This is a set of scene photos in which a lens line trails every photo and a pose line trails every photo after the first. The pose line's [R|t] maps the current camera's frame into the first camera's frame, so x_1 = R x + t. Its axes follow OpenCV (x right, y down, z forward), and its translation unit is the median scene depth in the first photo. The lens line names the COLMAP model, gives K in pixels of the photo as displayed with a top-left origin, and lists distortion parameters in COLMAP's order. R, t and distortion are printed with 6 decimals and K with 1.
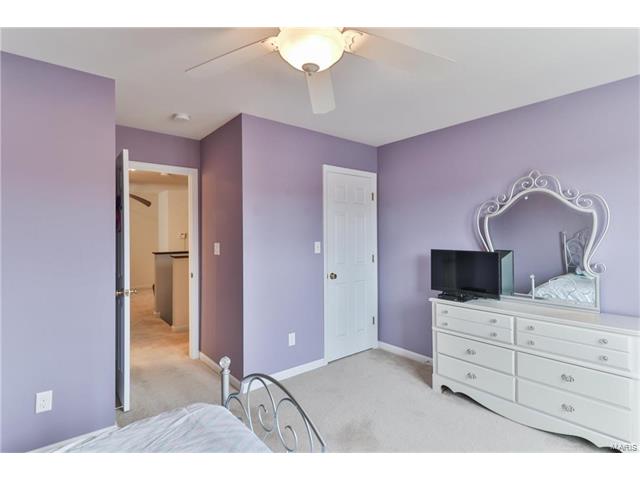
lens RADIAL K [[328.3, 0, 319.0], [0, 328.3, 235.5], [0, 0, 1]] dist [0.028410, -0.000151]
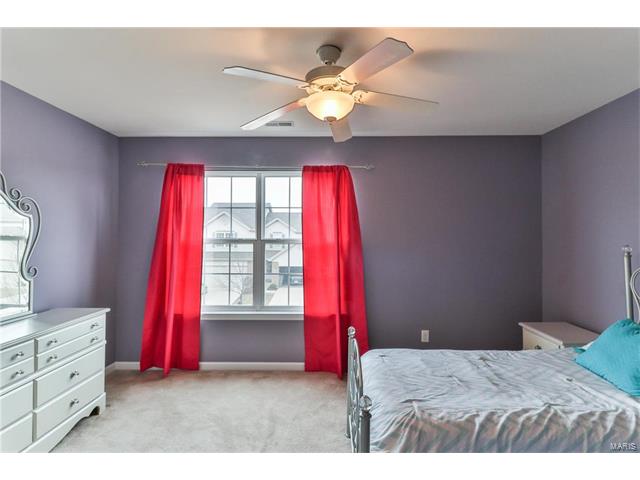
lens RADIAL K [[328.3, 0, 319.0], [0, 328.3, 235.5], [0, 0, 1]] dist [0.028410, -0.000151]
pose [[-0.751975, 0.013927, 0.659044, -0.925818], [0.002449, 0.999829, -0.018334, 0.005857], [-0.659187, -0.012173, -0.751881, 2.123508]]
